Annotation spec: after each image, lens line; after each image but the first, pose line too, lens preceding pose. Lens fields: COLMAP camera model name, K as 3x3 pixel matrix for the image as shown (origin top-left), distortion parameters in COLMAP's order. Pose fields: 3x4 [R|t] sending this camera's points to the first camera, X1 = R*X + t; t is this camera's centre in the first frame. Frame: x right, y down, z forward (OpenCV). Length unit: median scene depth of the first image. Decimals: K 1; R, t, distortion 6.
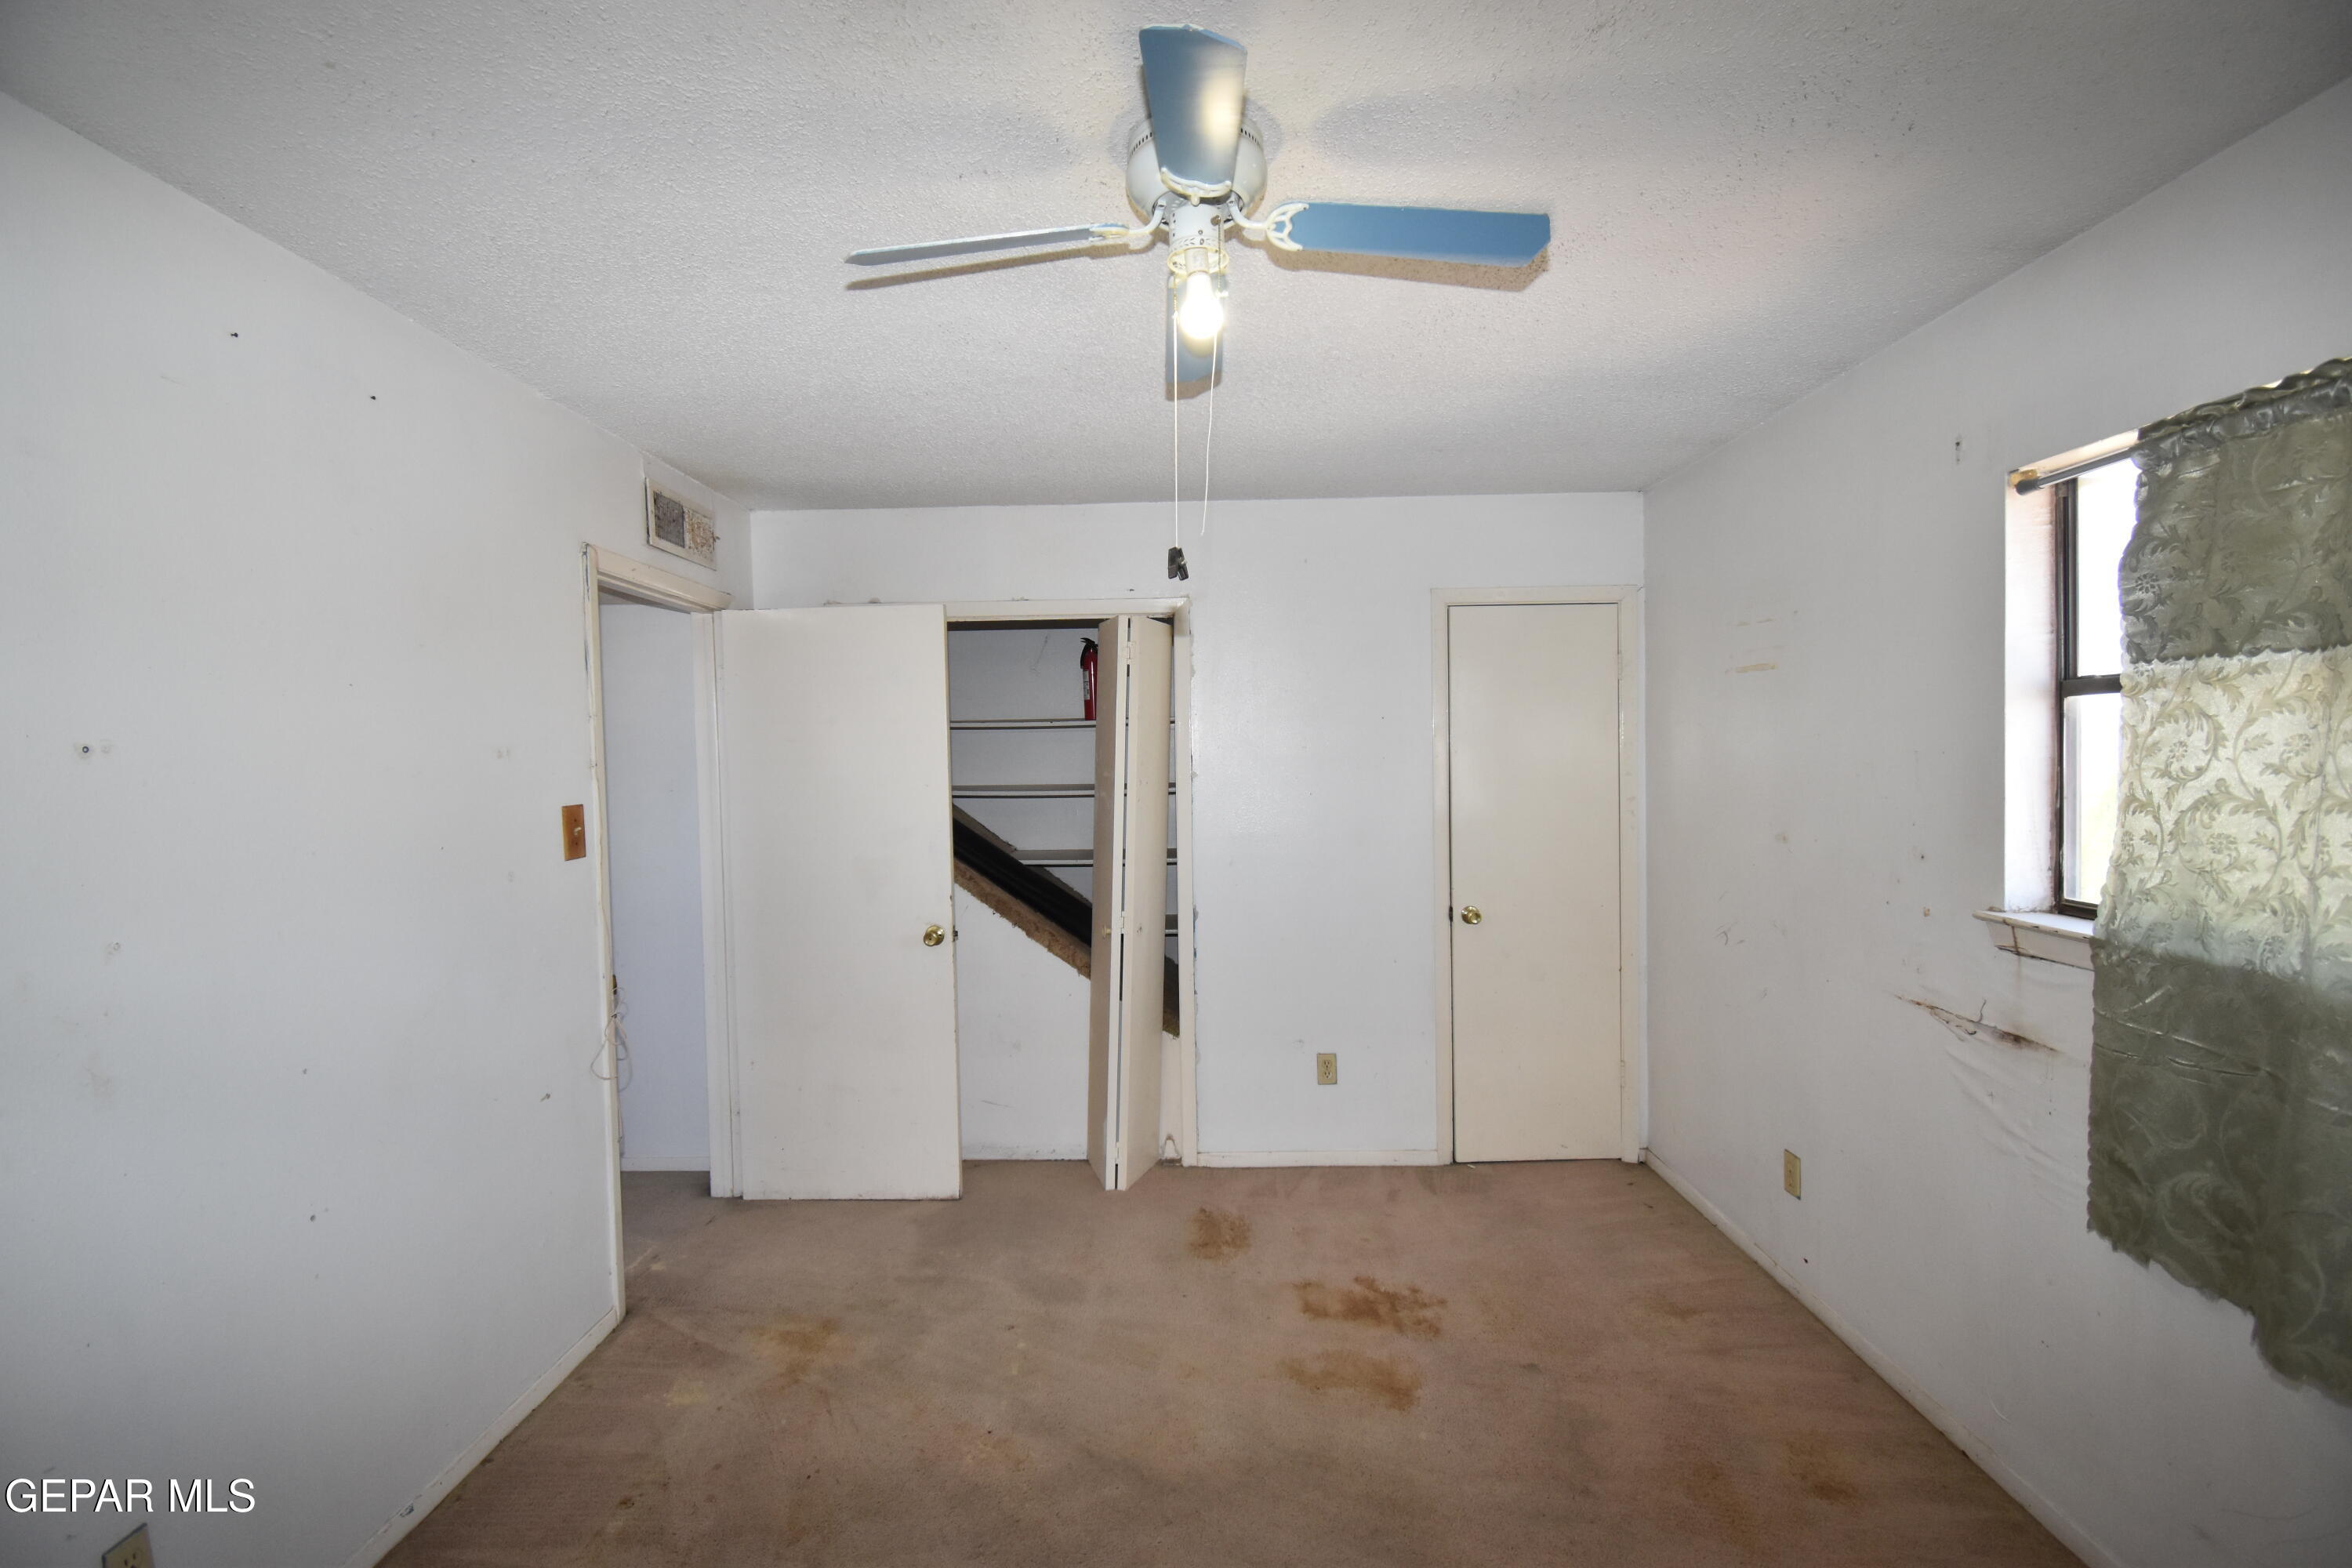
lens RADIAL K [[1044.0, 0, 1176.0], [0, 1044.0, 784.0], [0, 0, 1]] dist [0.027275, -0.028950]
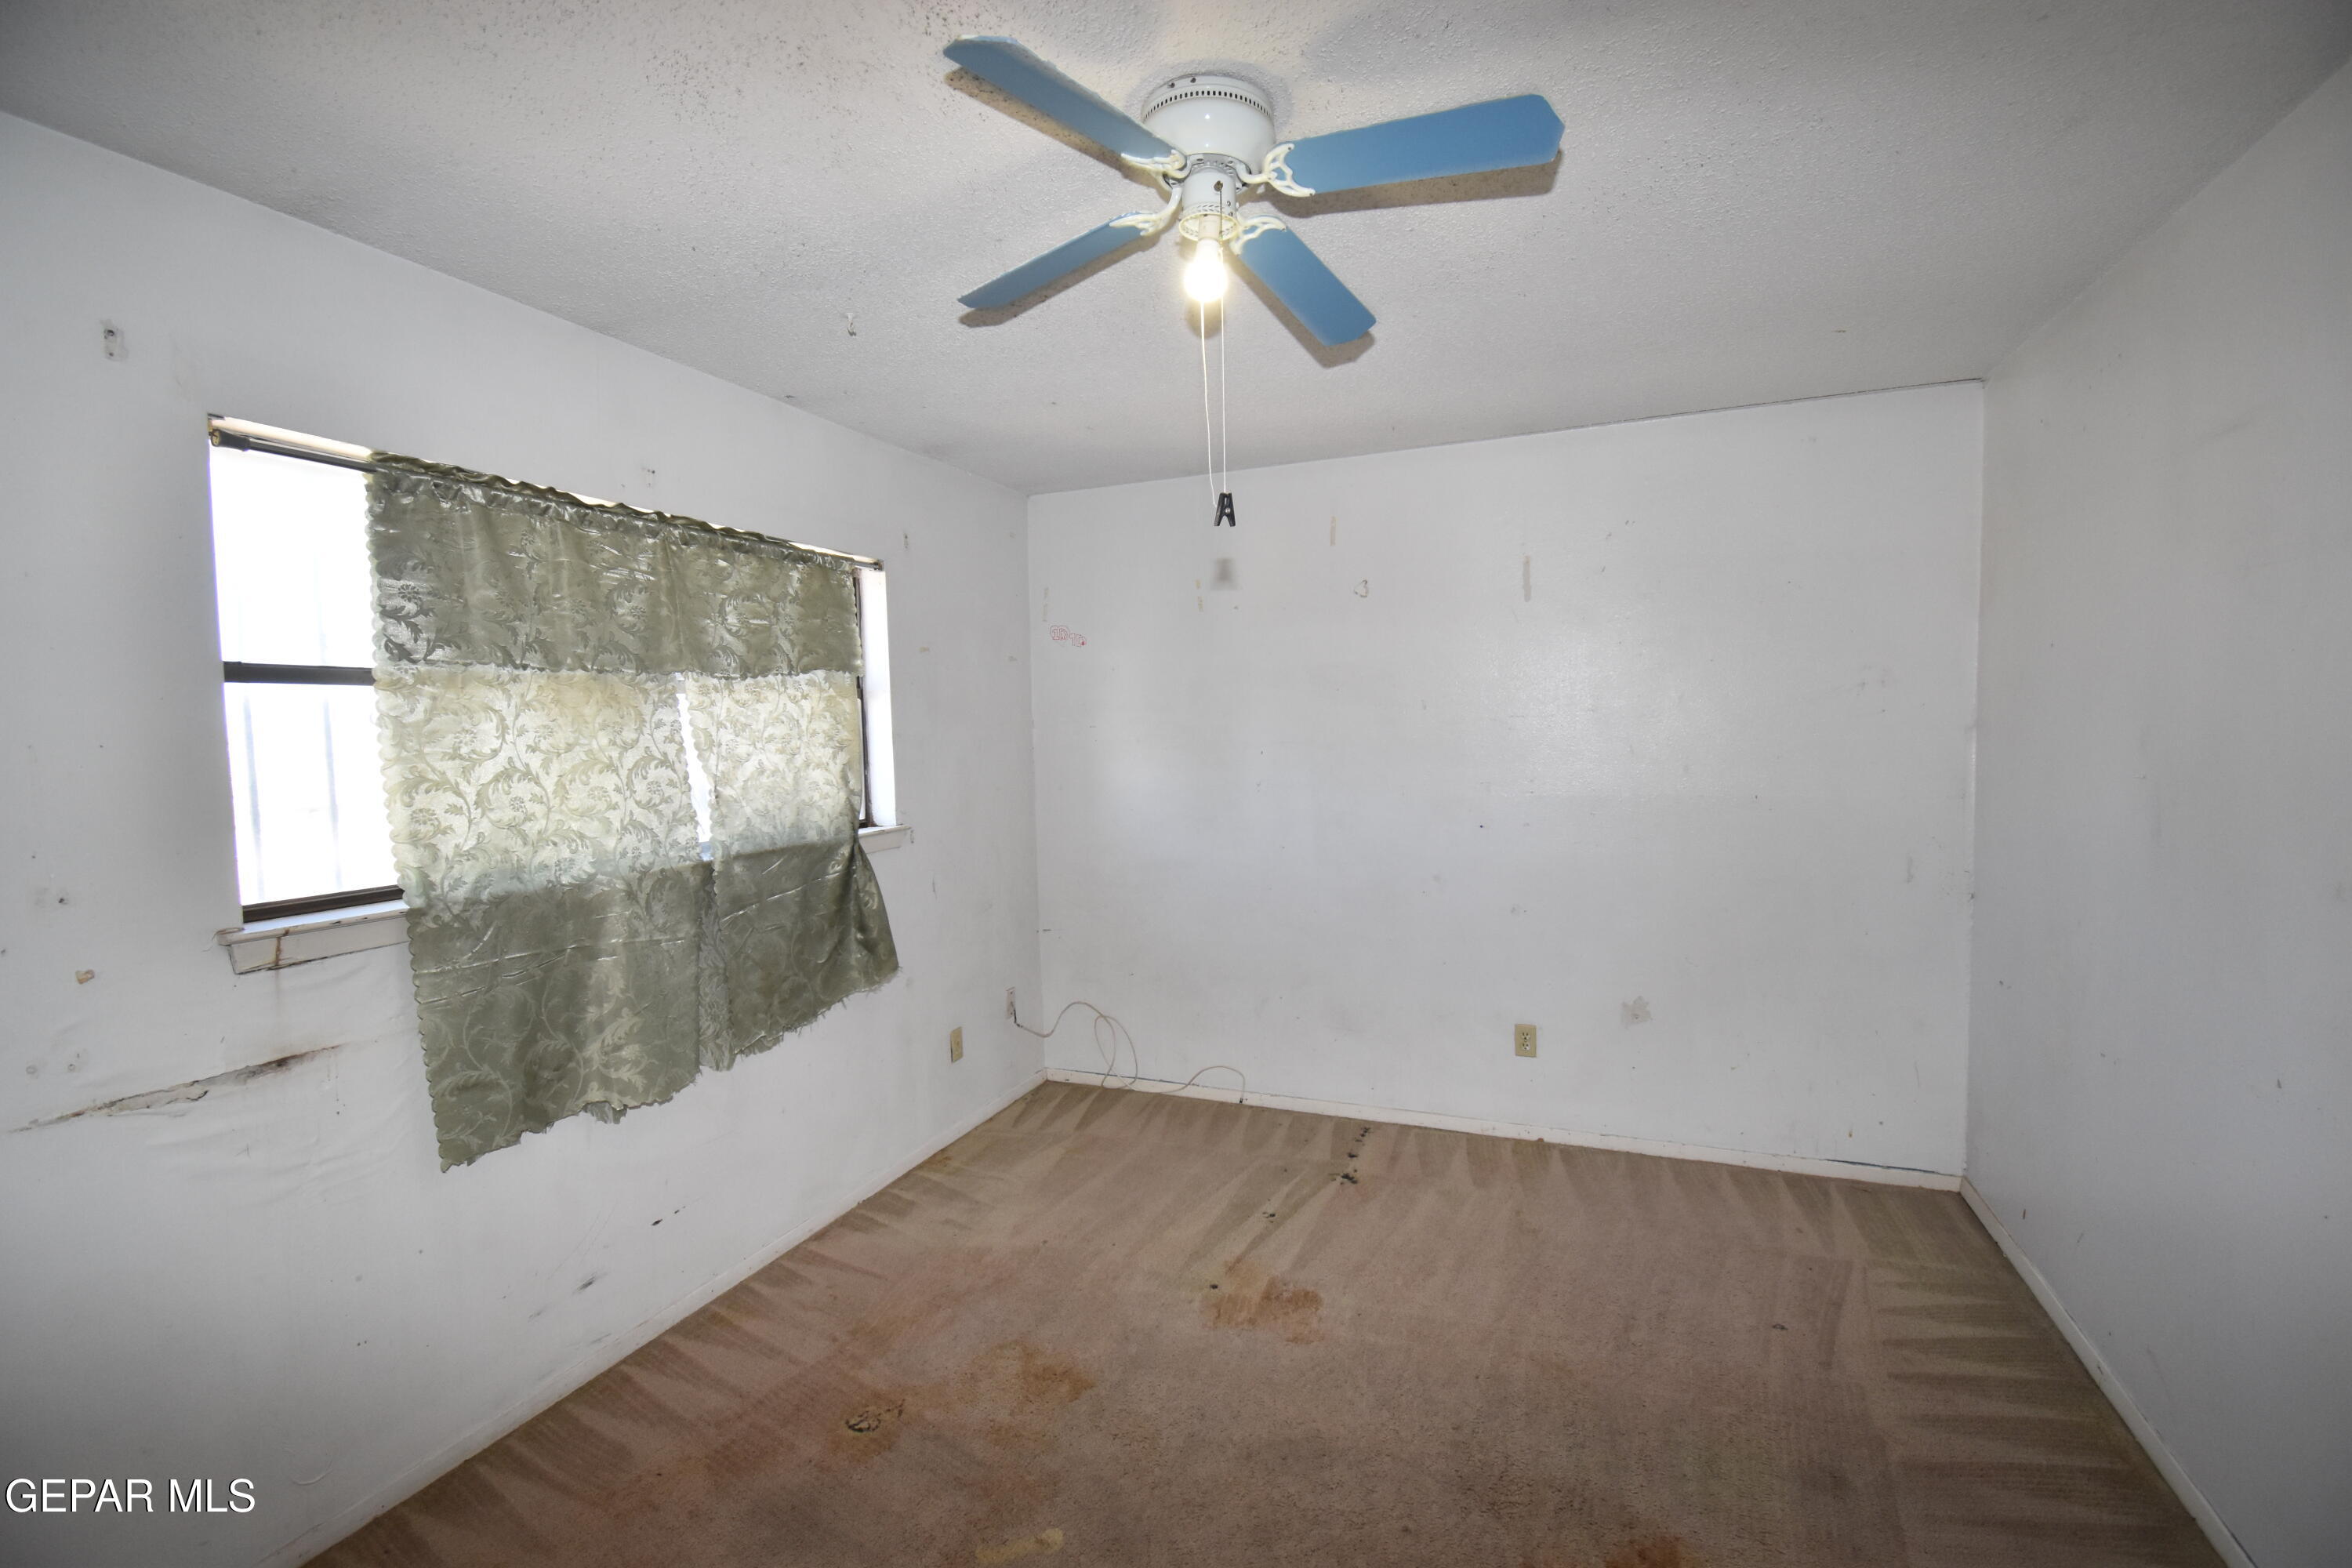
lens RADIAL K [[1044.0, 0, 1176.0], [0, 1044.0, 784.0], [0, 0, 1]] dist [0.027275, -0.028950]
pose [[-0.931739, 0.019098, 0.362626, -0.291996], [0.049854, 0.995888, 0.075648, -0.029038], [-0.359690, 0.088562, -0.928860, 1.877939]]
